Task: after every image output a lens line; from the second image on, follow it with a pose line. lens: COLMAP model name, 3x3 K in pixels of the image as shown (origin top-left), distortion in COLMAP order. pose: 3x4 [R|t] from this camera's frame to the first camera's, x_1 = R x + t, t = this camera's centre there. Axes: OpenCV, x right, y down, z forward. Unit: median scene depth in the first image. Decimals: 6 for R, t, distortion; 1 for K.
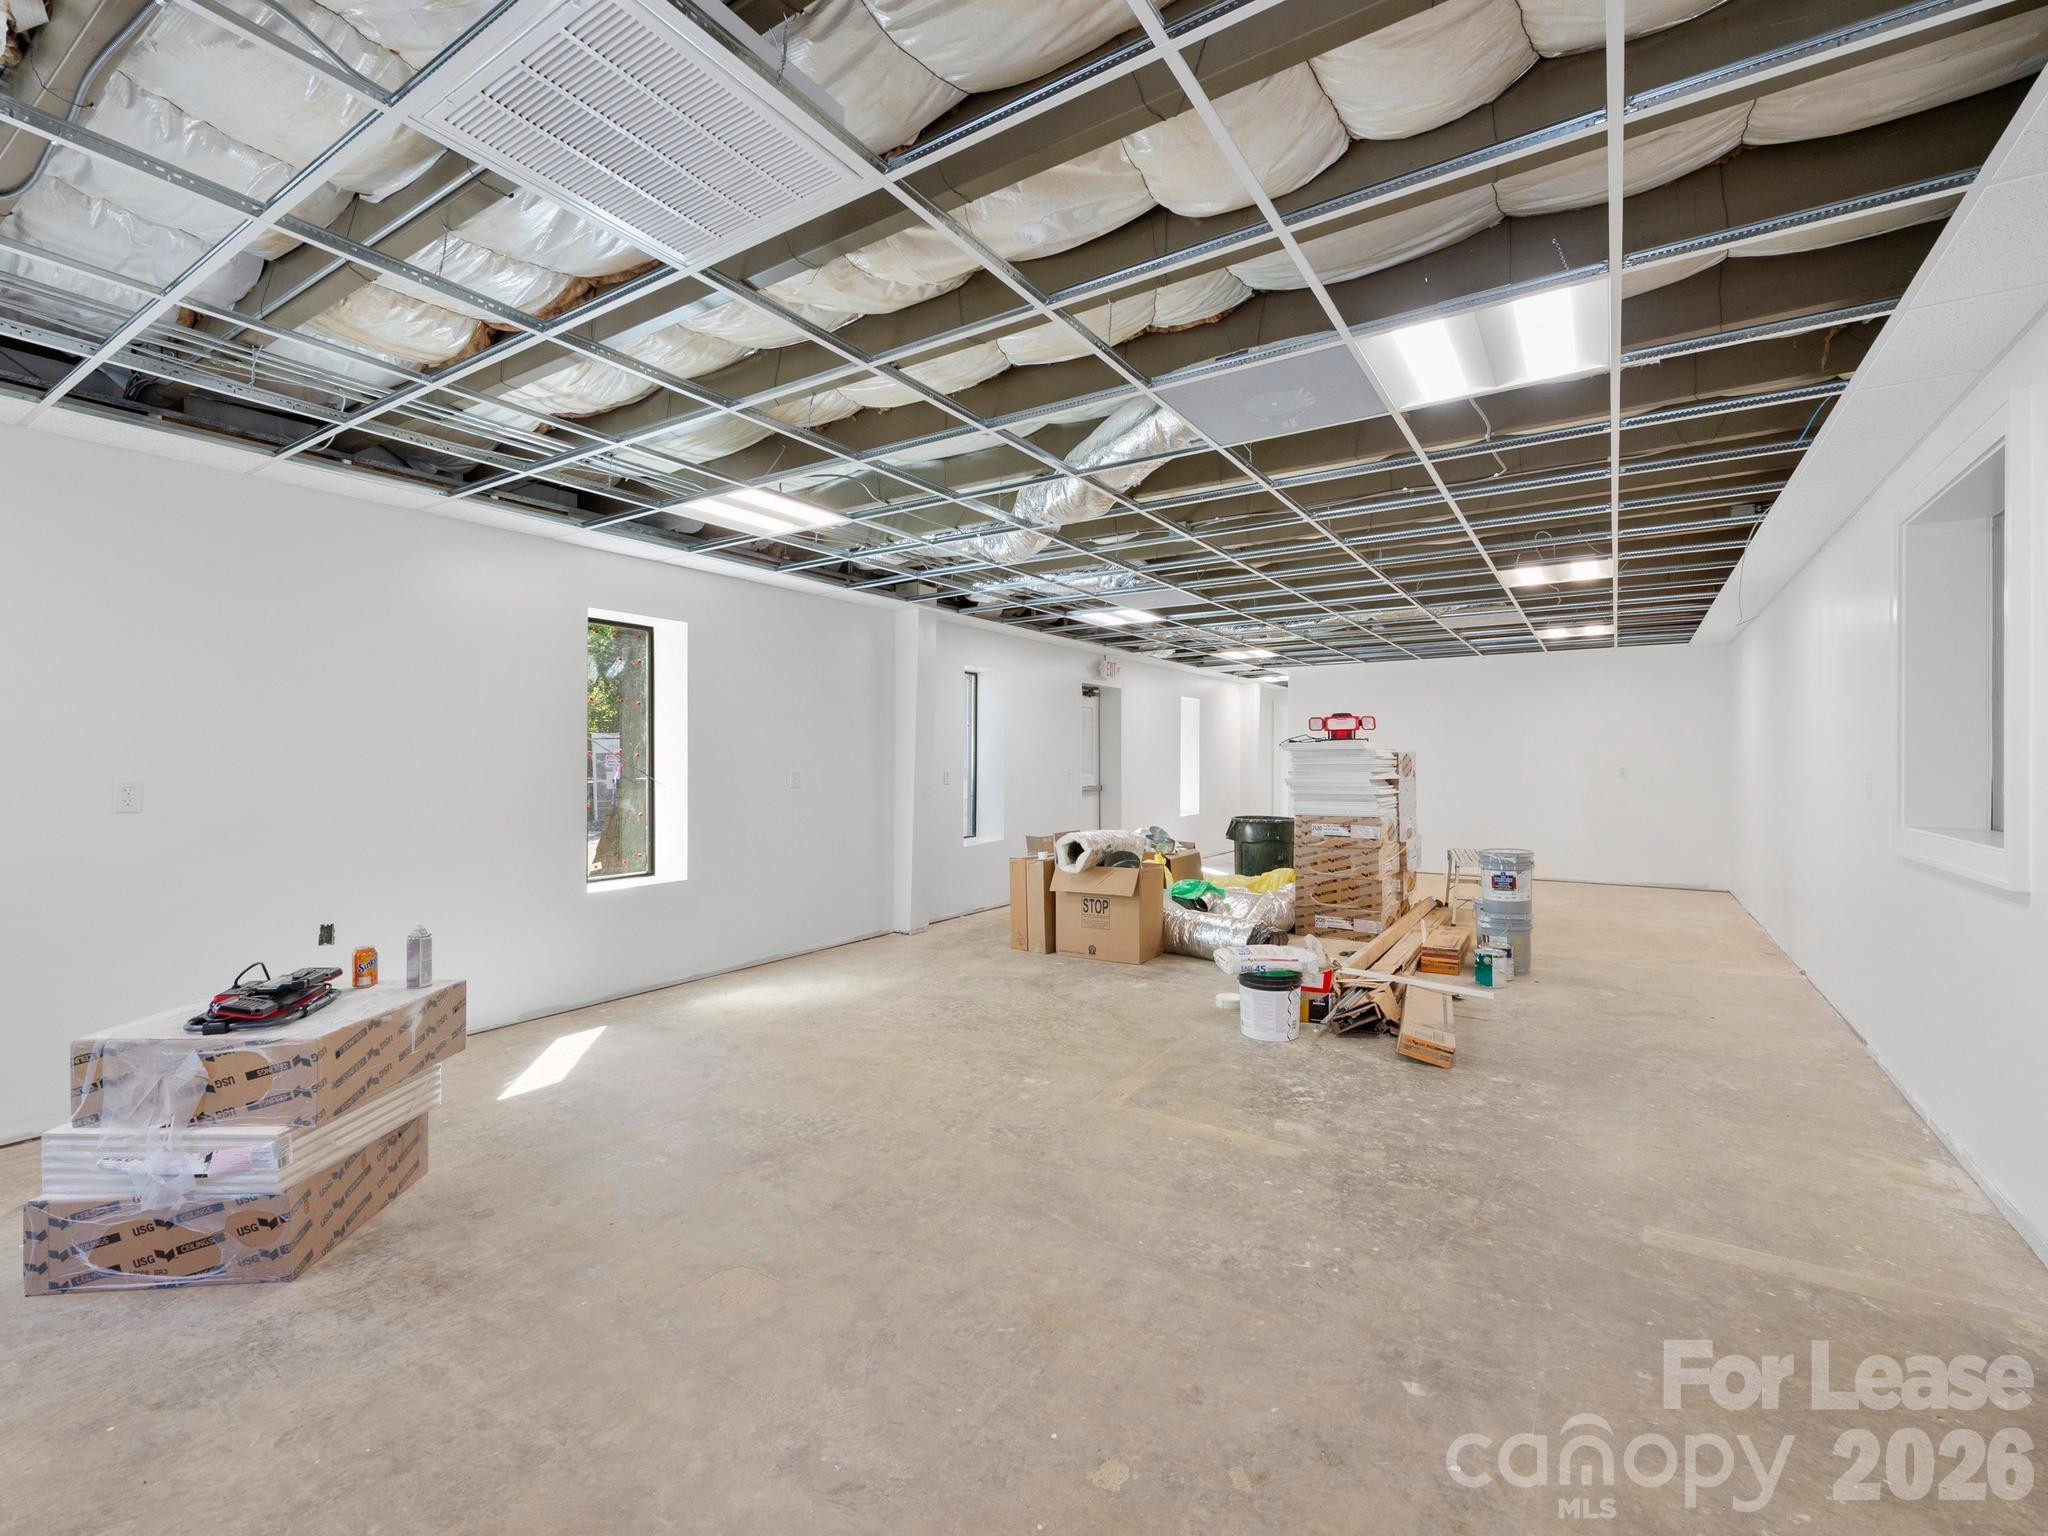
lens RADIAL K [[907.3, 0, 1021.8], [0, 907.3, 760.9], [0, 0, 1]] dist [0.019774, -0.007397]
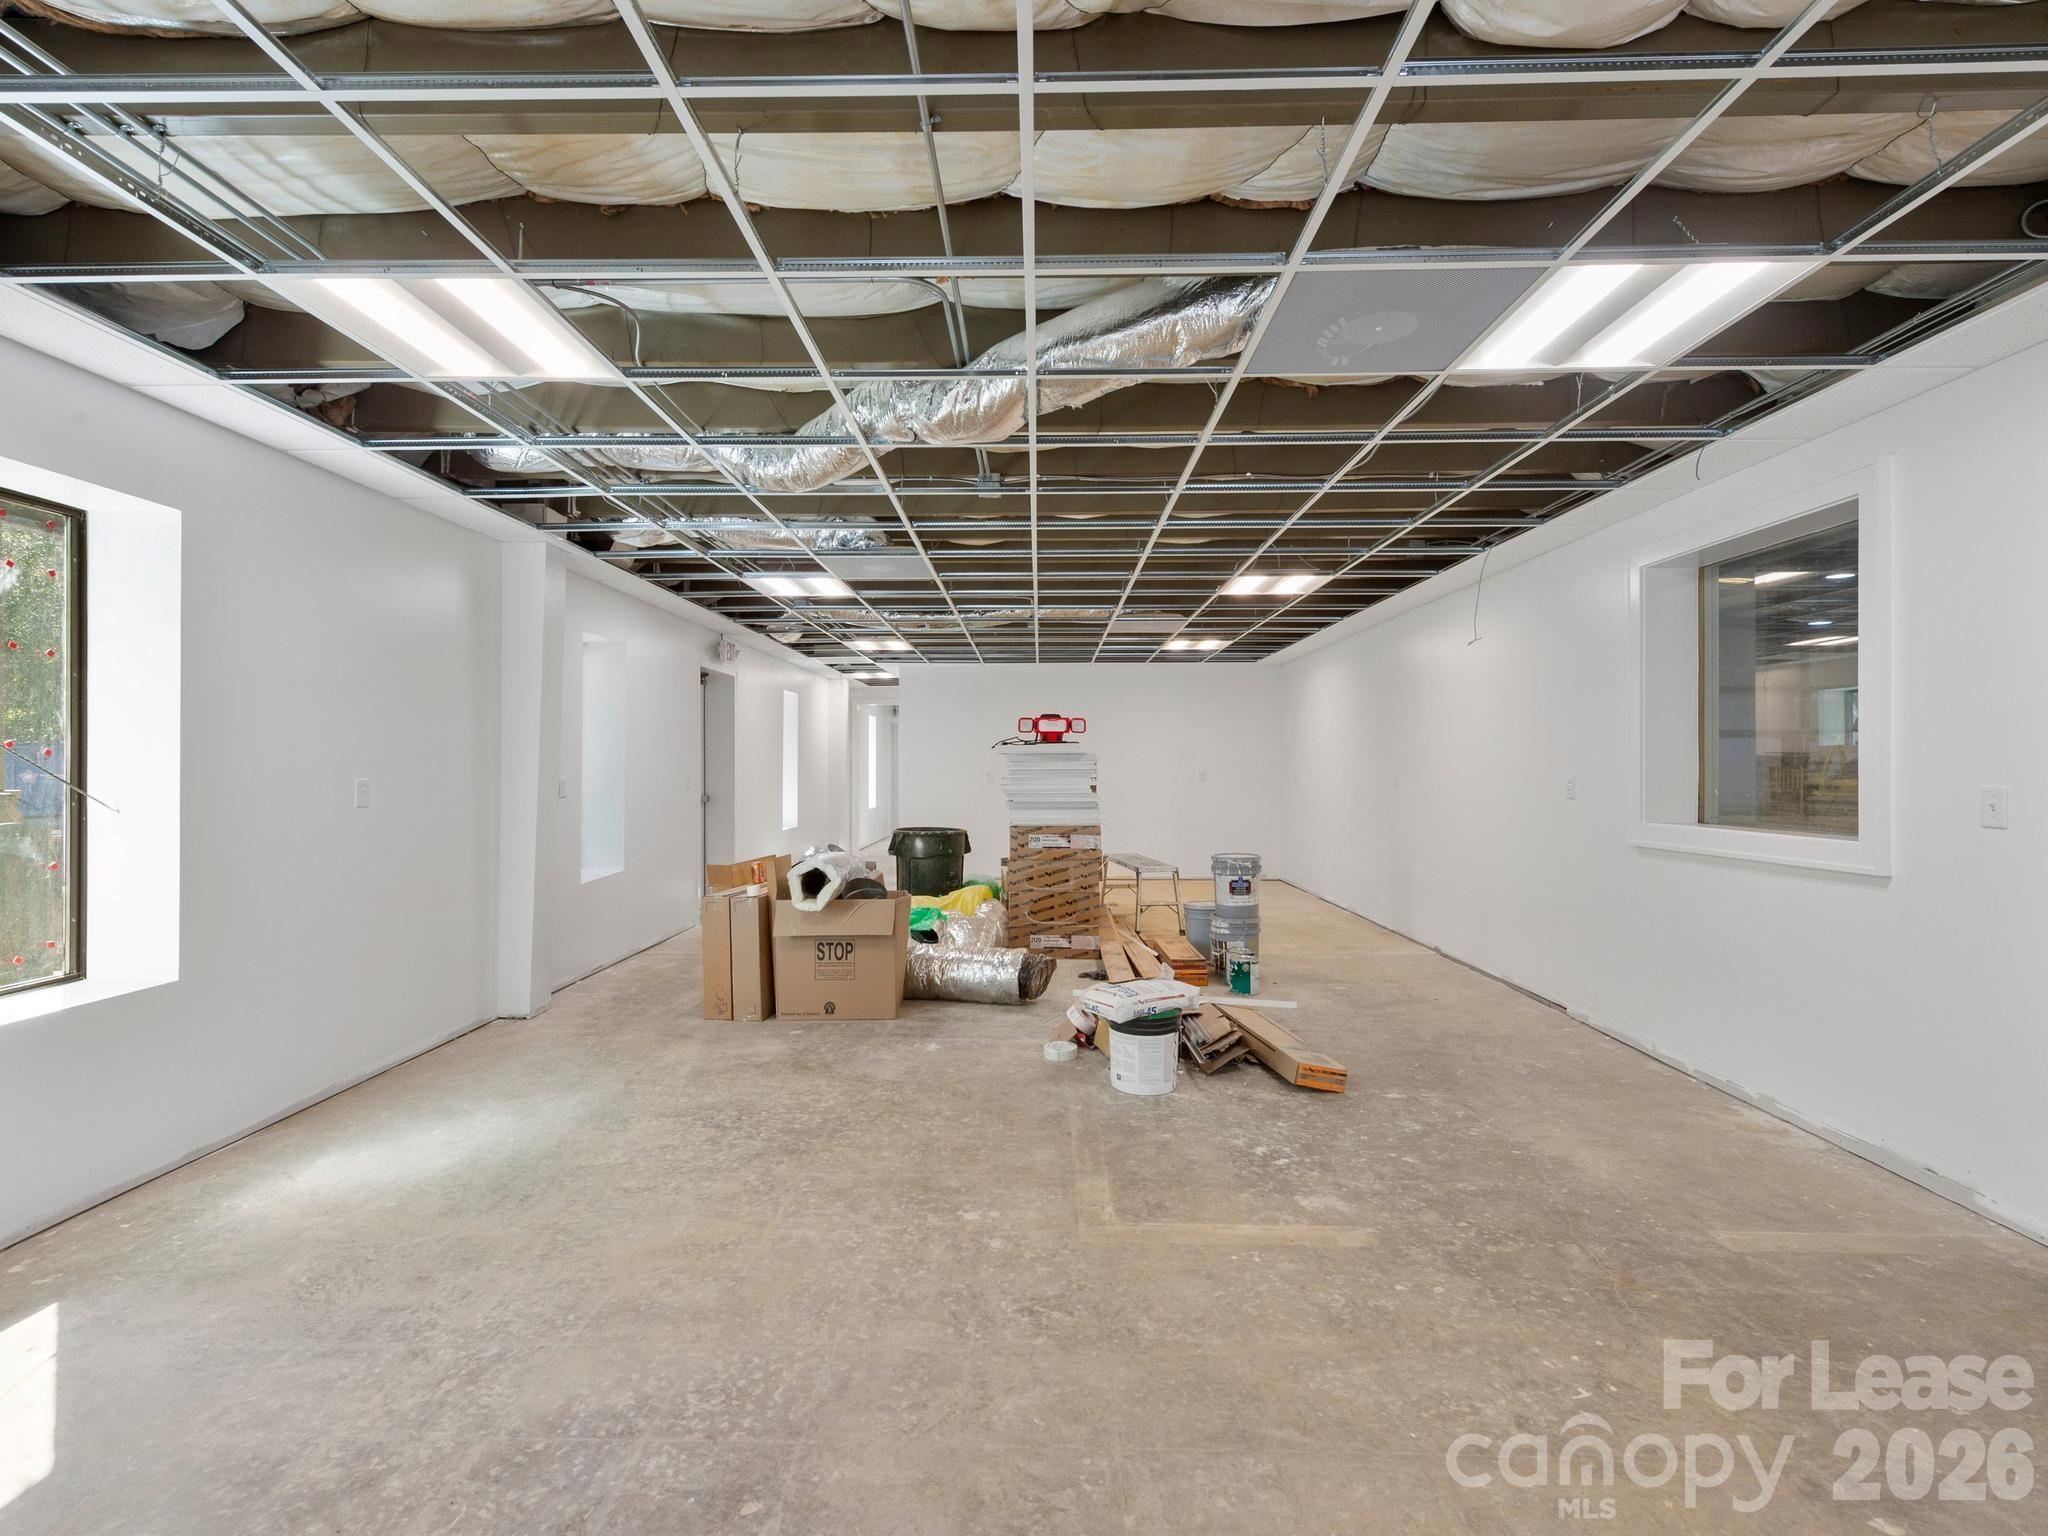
lens RADIAL K [[964.0, 0, 1016.3], [0, 964.0, 766.0], [0, 0, 1]] dist [0.021050, -0.008447]
pose [[0.849045, 0.001780, 0.528318, -0.336222], [-0.002234, 0.999997, 0.000221, 0.000209], [-0.528316, -0.001368, 0.849046, 0.318368]]
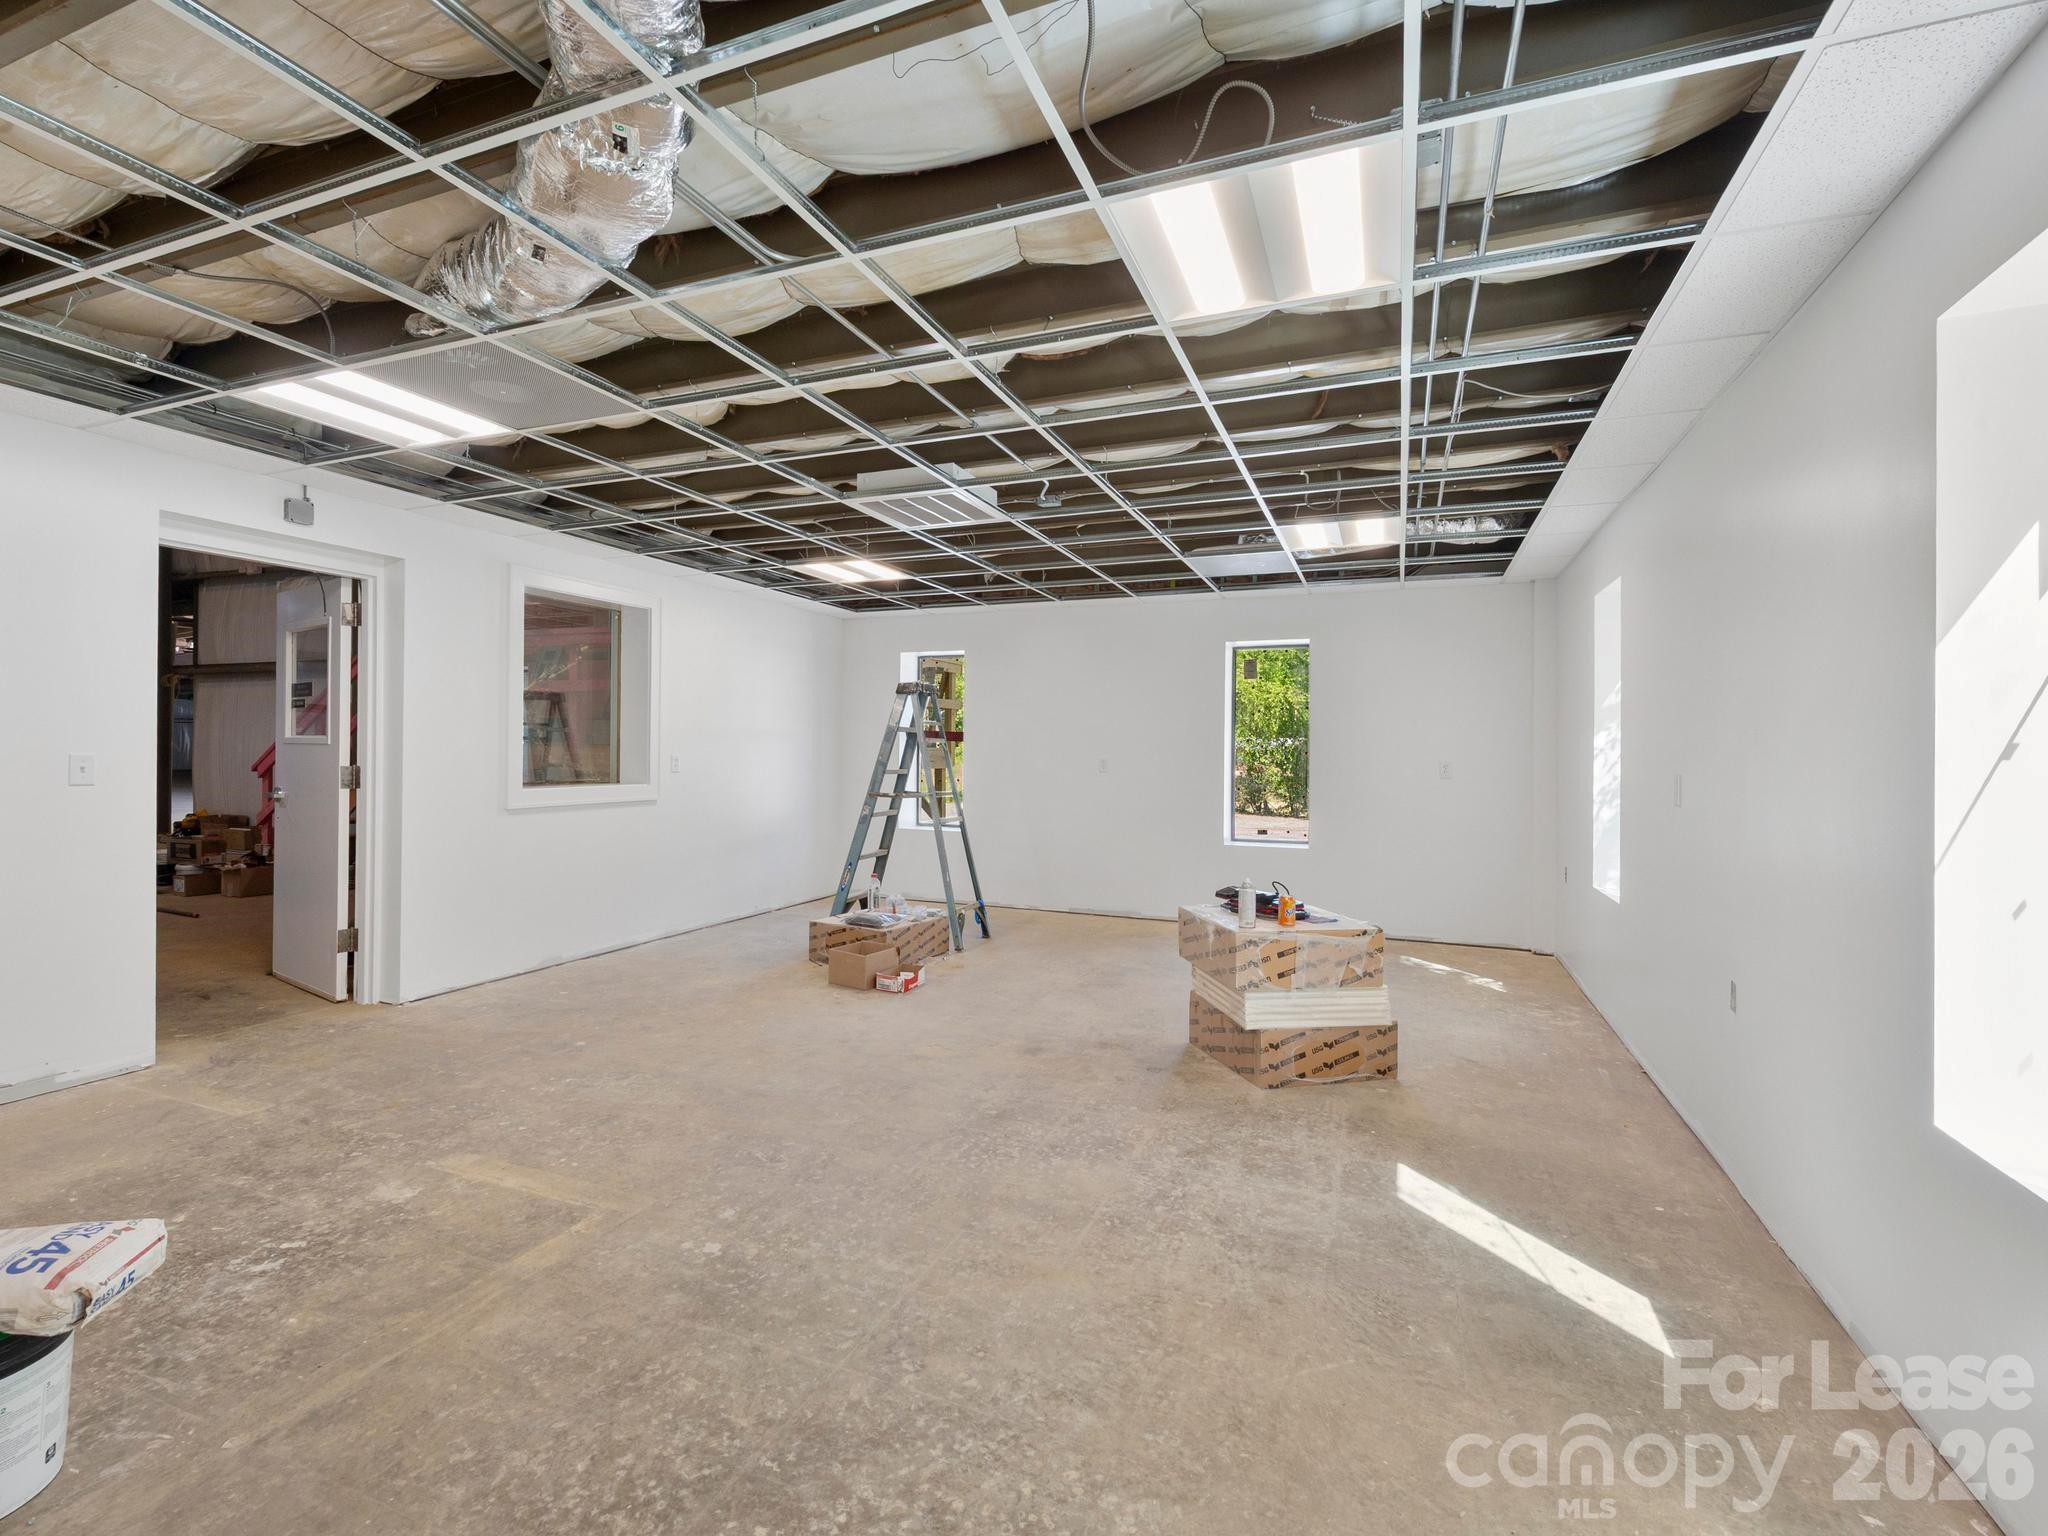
lens RADIAL K [[920.0, 0, 1020.5], [0, 920.0, 754.9], [0, 0, 1]] dist [0.019303, -0.007580]
pose [[-0.980990, -0.009039, -0.193849, -0.068763], [-0.009819, 0.999947, 0.003059, 0.003565], [0.193811, 0.004904, -0.981027, 1.561715]]
